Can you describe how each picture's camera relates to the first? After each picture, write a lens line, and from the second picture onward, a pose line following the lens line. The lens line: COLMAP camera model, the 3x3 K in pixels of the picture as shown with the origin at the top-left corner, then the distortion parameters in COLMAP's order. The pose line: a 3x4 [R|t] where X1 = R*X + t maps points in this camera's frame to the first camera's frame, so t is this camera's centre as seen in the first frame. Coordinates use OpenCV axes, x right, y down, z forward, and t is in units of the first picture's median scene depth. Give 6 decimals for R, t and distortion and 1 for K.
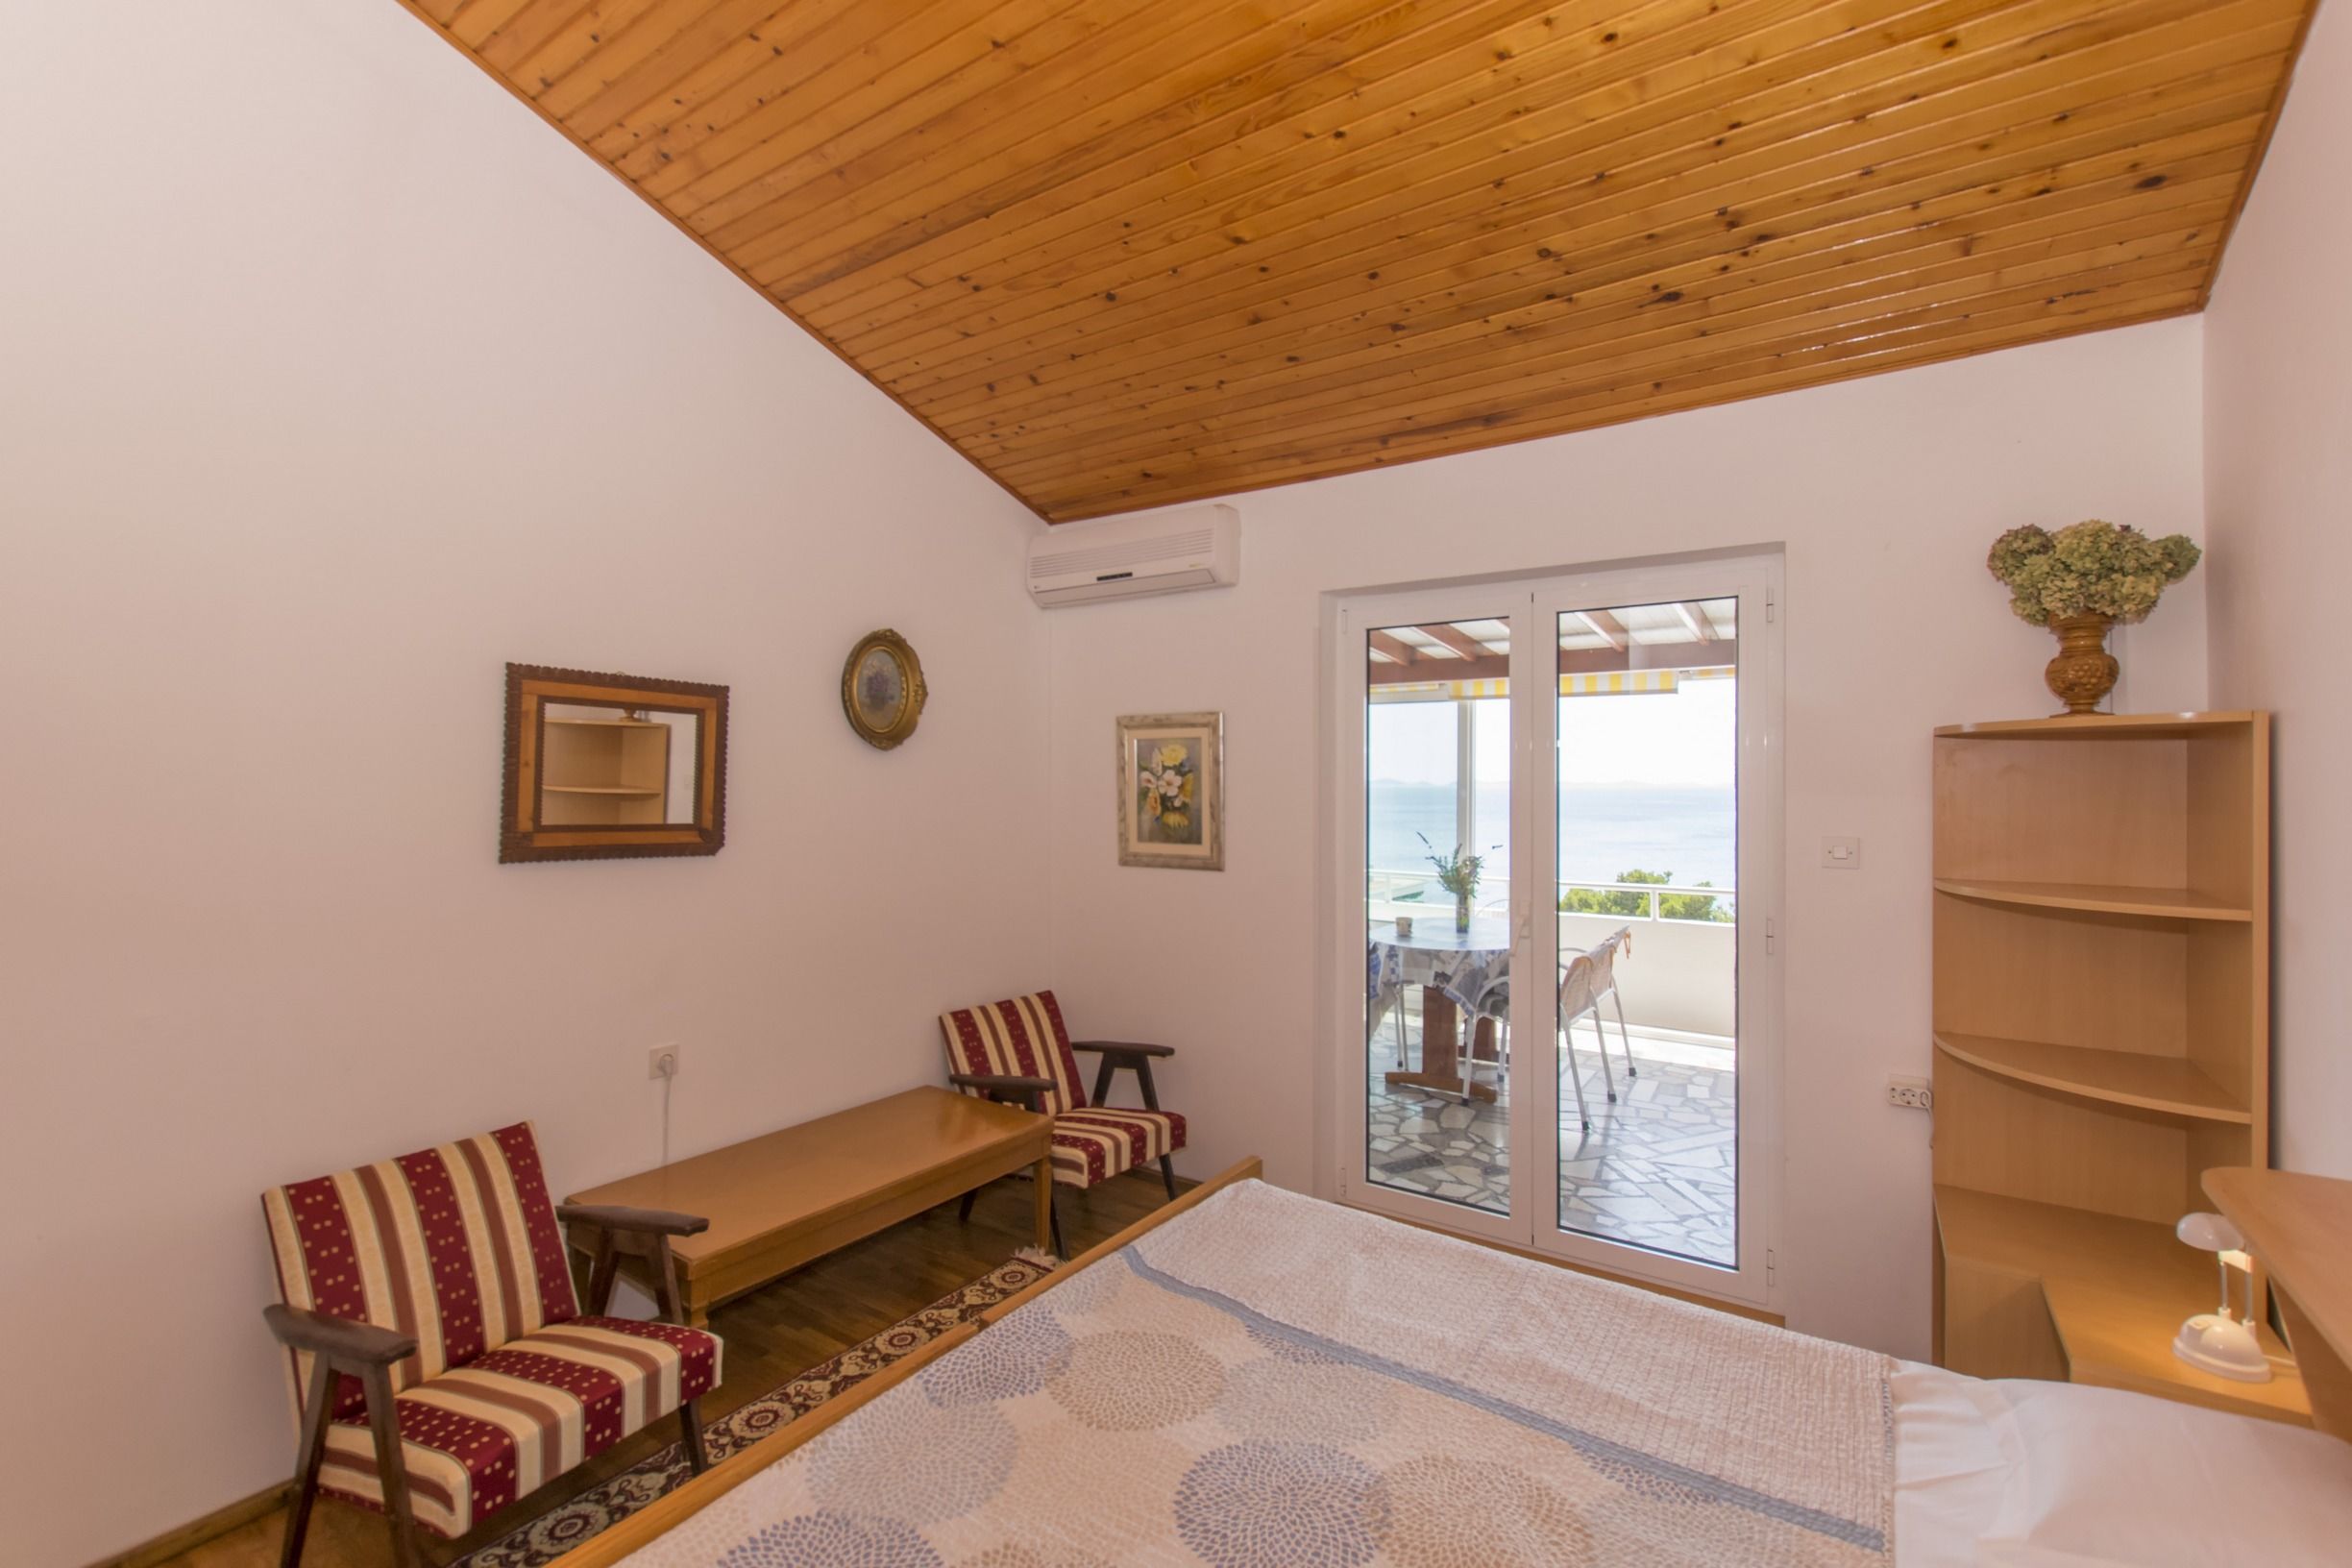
lens RADIAL K [[1019.5, 0, 1173.3], [0, 1019.5, 782.5], [0, 0, 1]] dist [-0.002339, 0.000194]
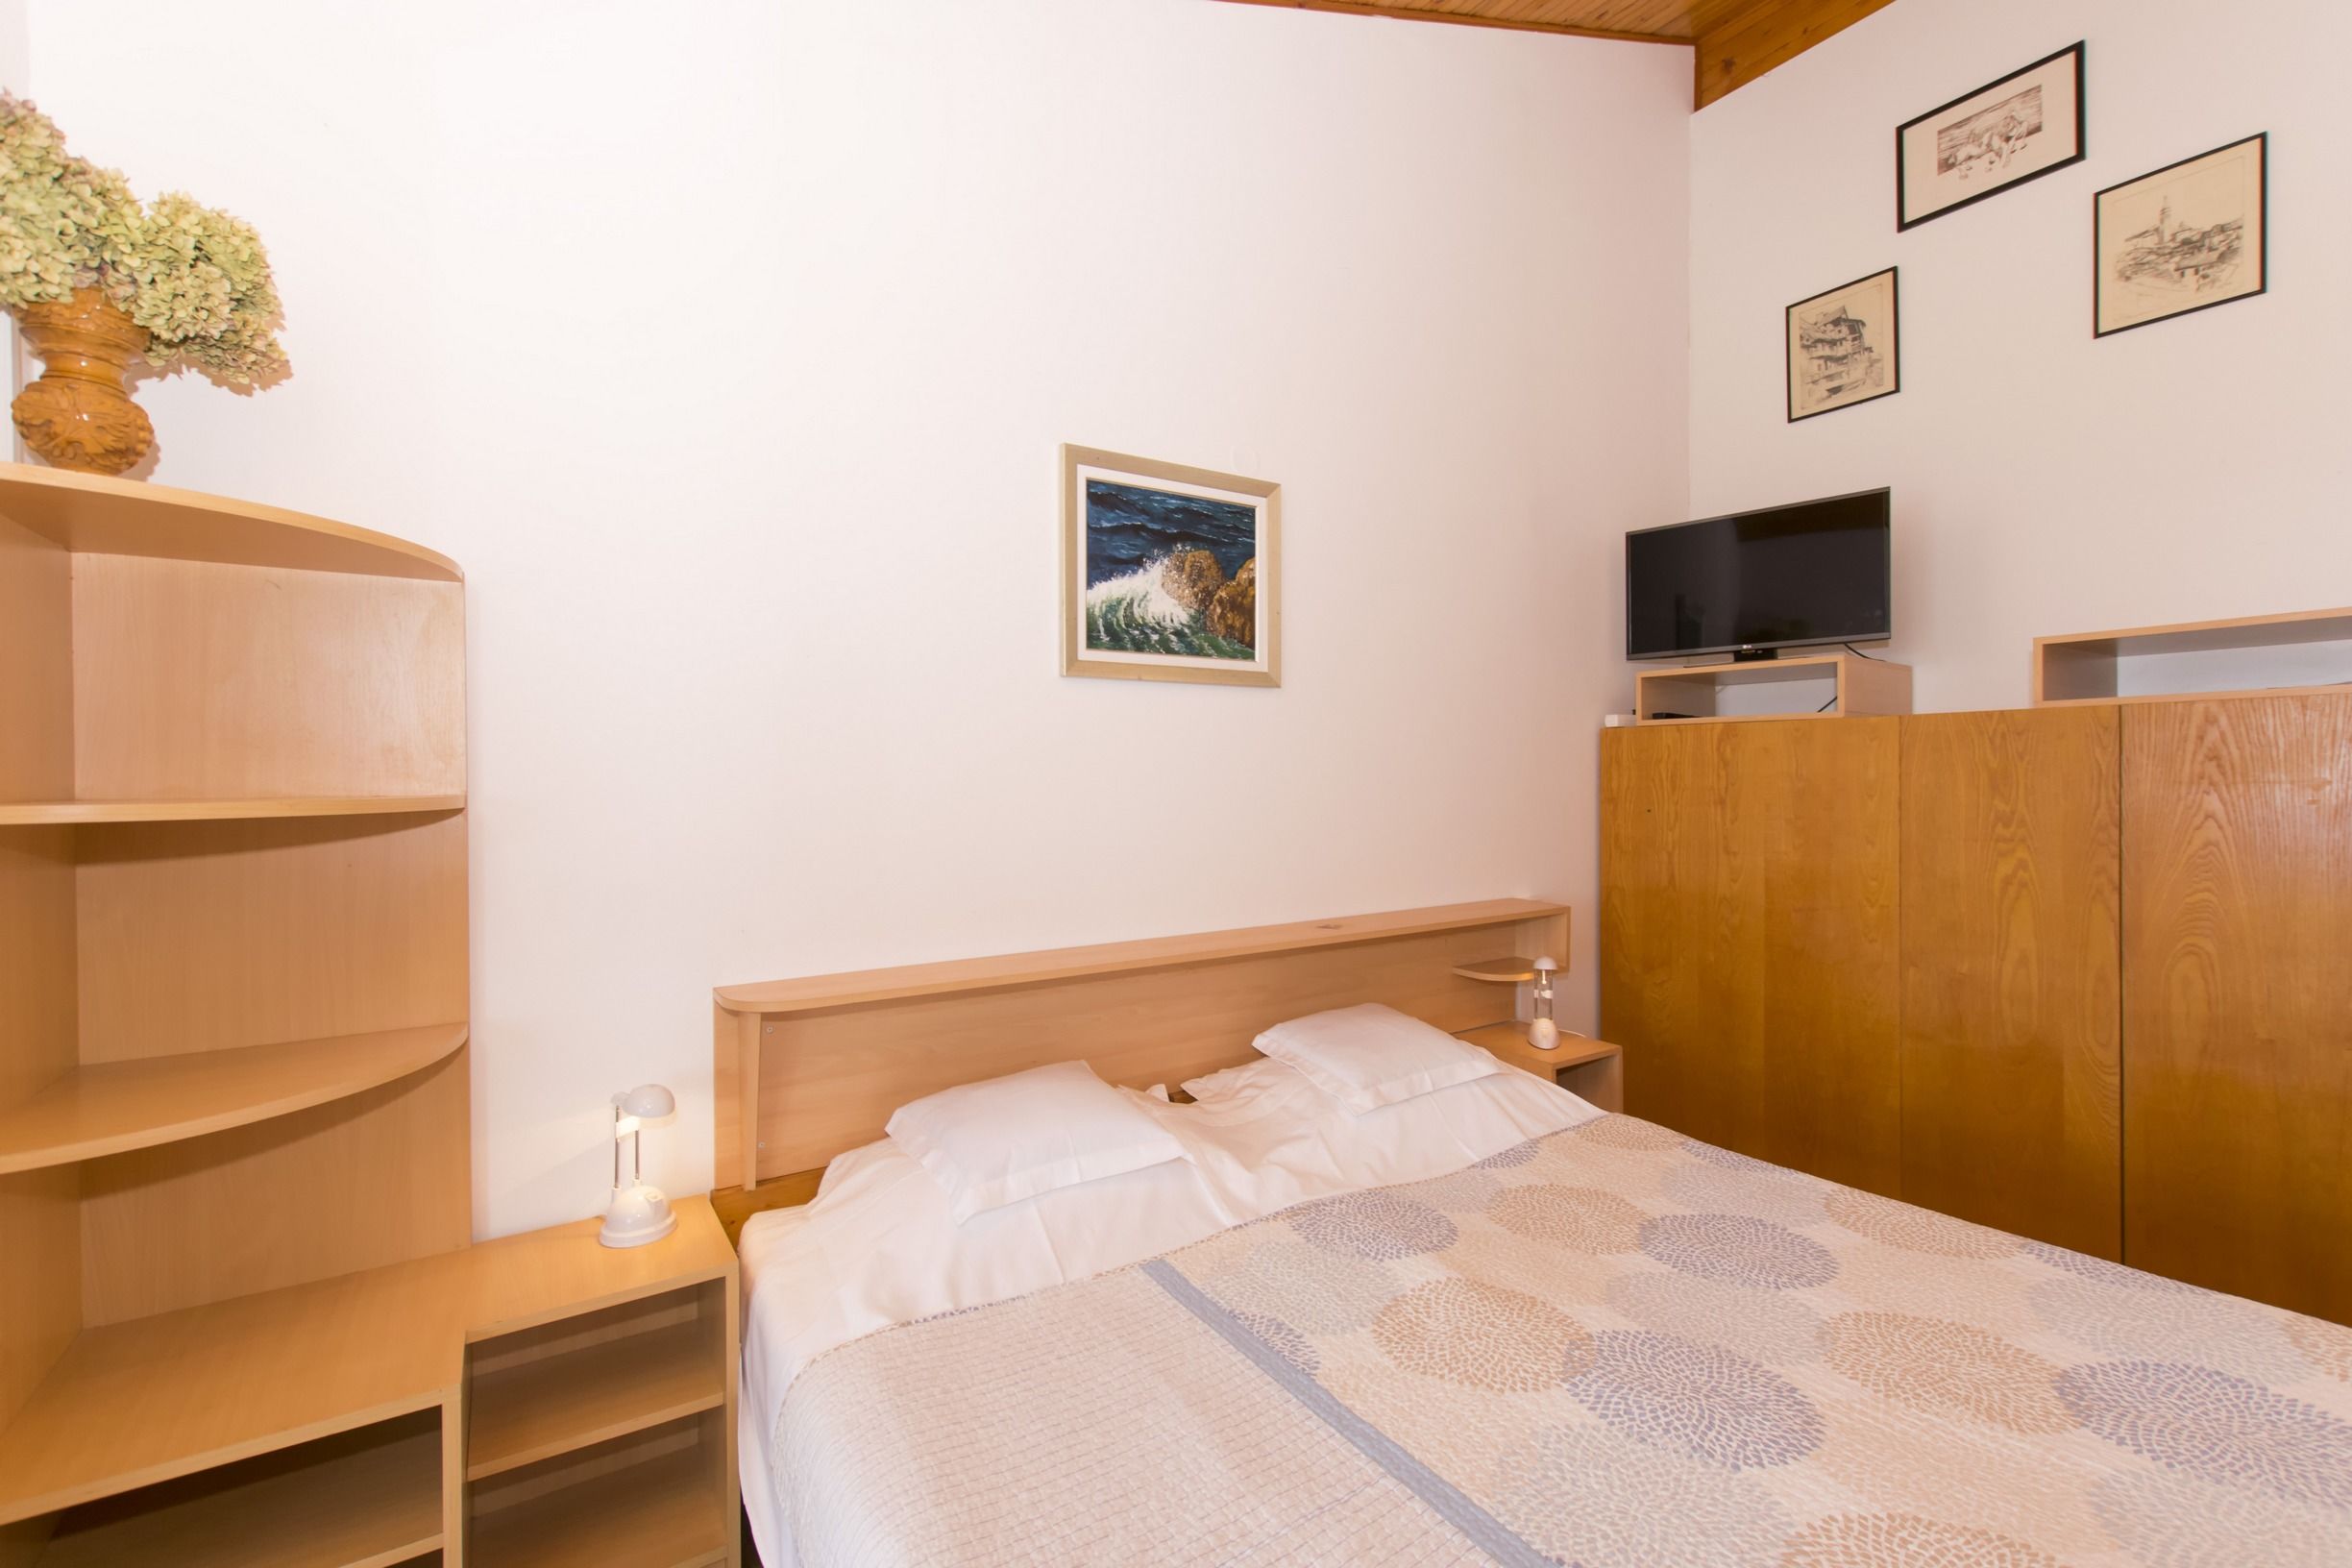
lens RADIAL K [[1019.5, 0, 1162.4], [0, 1019.5, 773.3], [0, 0, 1]] dist [-0.002339, 0.000194]
pose [[-0.926448, 0.006913, 0.376359, 0.076686], [0.006320, 0.999976, -0.002809, 0.056551], [-0.376370, -0.000223, -0.926470, 0.812414]]
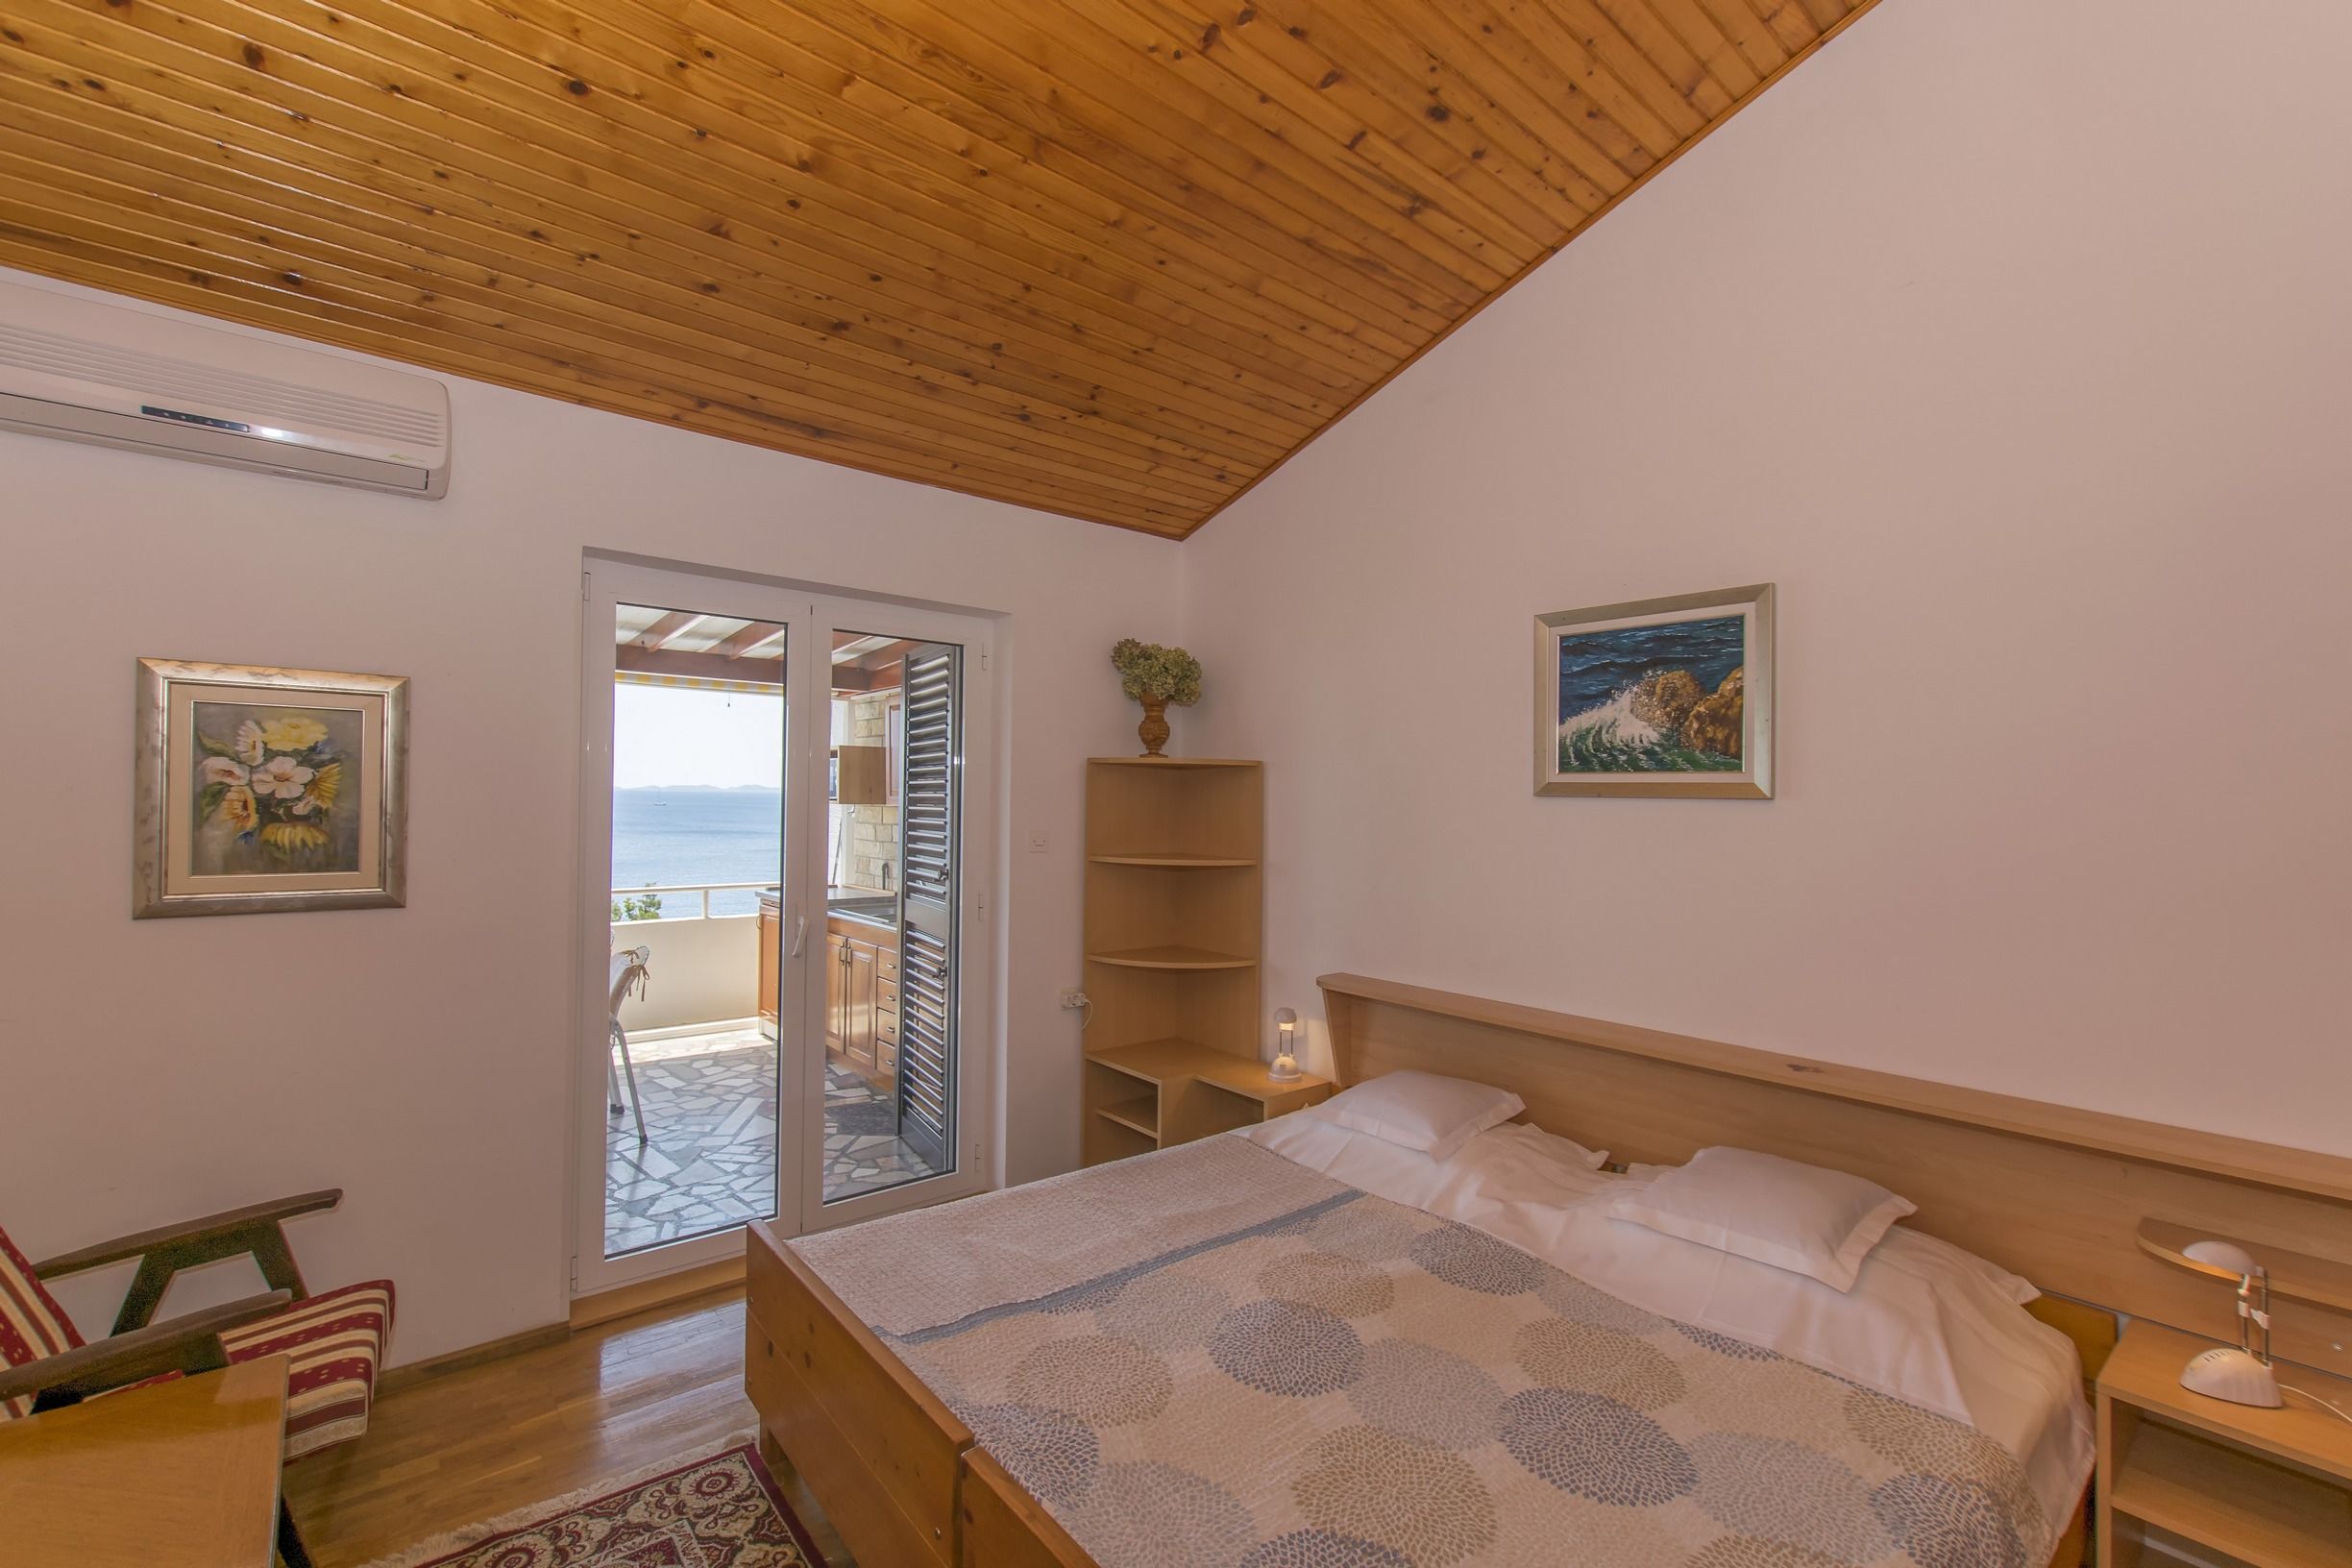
lens RADIAL K [[1019.5, 0, 1168.9], [0, 1019.5, 788.2], [0, 0, 1]] dist [-0.002339, 0.000194]
pose [[0.259301, 0.012719, 0.965713, -0.483398], [-0.020625, 0.999758, -0.007630, 0.000698], [-0.965576, -0.017939, 0.259500, 0.324728]]
